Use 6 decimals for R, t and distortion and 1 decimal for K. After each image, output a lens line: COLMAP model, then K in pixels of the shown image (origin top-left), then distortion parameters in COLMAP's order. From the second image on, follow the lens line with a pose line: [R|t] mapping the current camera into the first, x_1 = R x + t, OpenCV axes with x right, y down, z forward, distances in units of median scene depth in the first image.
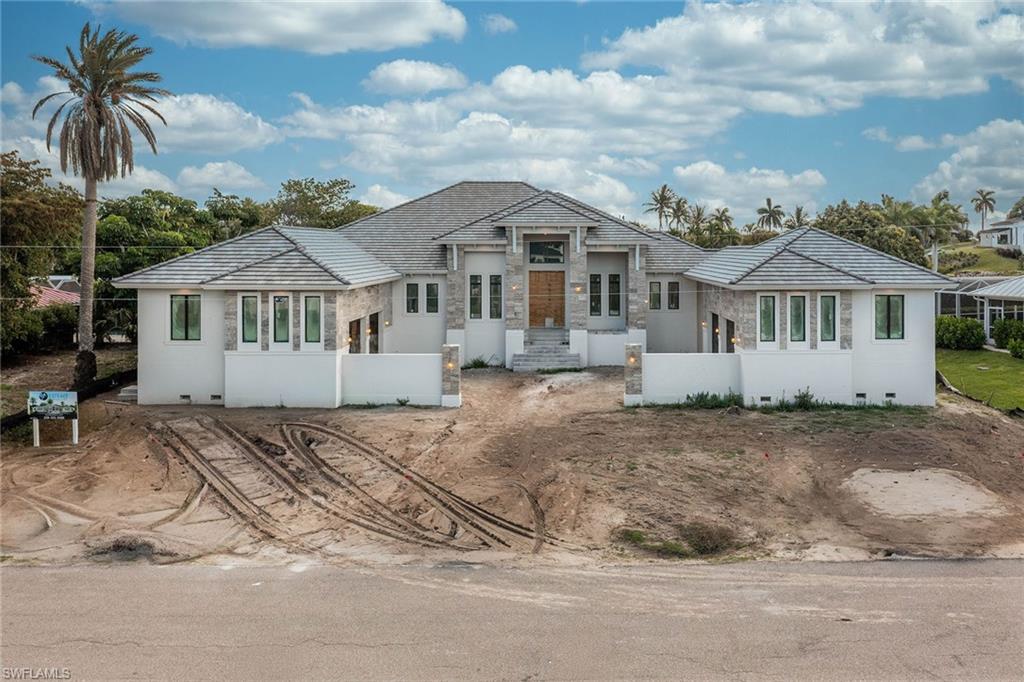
lens RADIAL K [[830.0, 0, 578.8], [0, 830.0, 338.9], [0, 0, 1]] dist [-0.009131, -0.006305]
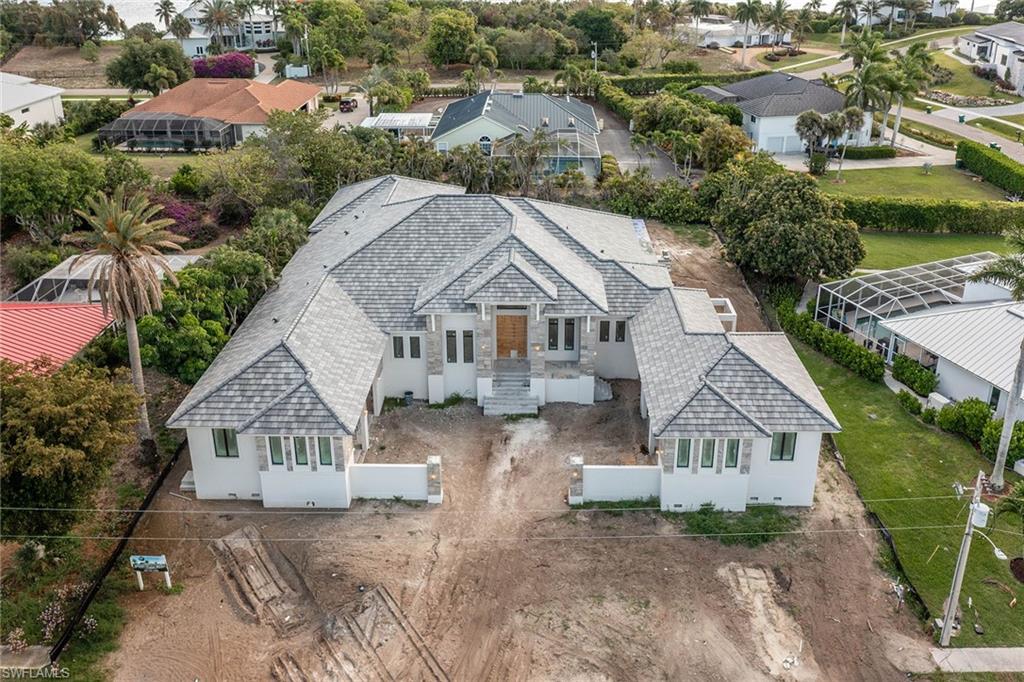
lens RADIAL K [[830.0, 0, 534.0], [0, 830.0, 271.6], [0, 0, 1]] dist [-0.009131, -0.006305]
pose [[0.999559, 0.016951, -0.024401, 0.026376], [-0.007744, 0.941527, 0.336847, -0.695593], [0.028684, -0.336510, 0.941243, -0.097035]]
